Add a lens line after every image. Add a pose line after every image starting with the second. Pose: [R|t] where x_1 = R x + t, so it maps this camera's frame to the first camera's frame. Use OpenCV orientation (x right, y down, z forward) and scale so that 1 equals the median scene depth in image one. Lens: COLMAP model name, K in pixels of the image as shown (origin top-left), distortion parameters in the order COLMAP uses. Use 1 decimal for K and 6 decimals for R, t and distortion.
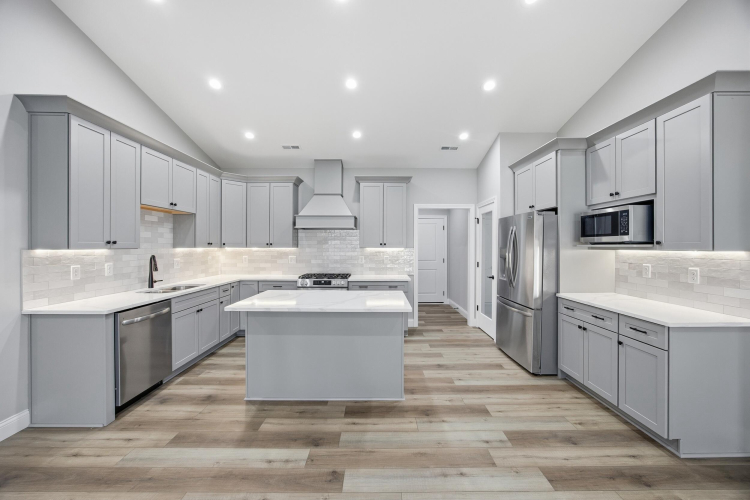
lens RADIAL K [[289.9, 0, 379.8], [0, 289.9, 247.3], [0, 0, 1]] dist [-0.025534, 0.007757]
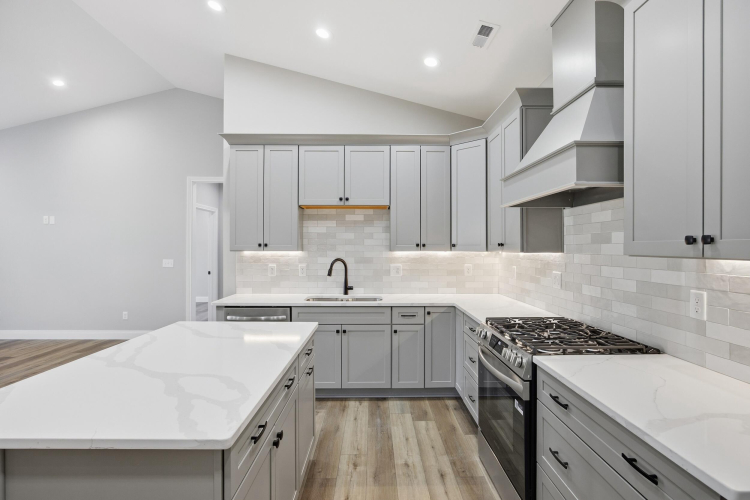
lens RADIAL K [[370.5, 0, 375.0], [0, 370.5, 246.9], [0, 0, 1]] dist [-0.001948, 0.000507]
pose [[0.001269, -0.005216, -0.999986, 0.355683], [-0.005322, 0.999972, -0.005223, -0.003858], [0.999985, 0.005328, 0.001241, 1.025869]]
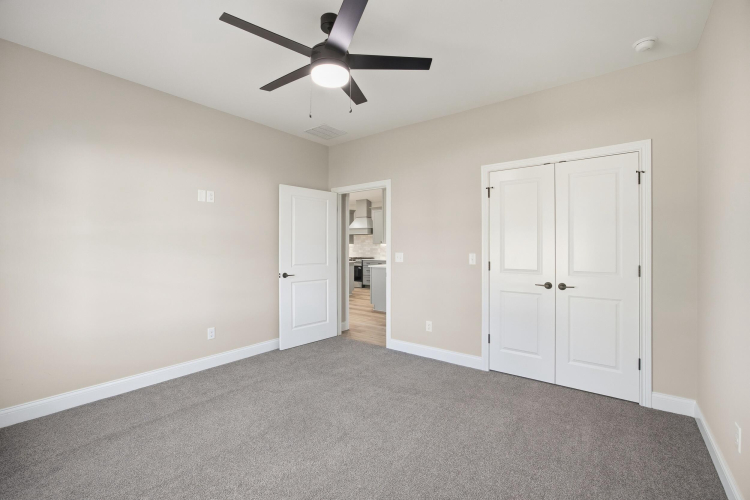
lens RADIAL K [[337.3, 0, 365.7], [0, 337.3, 252.6], [0, 0, 1]] dist [0.003933, 0.000130]
pose [[0.783864, 0.006659, -0.620897, 1.747784], [-0.003550, 0.999974, 0.006243, 0.062130], [0.620923, -0.002689, 0.783867, -1.104251]]
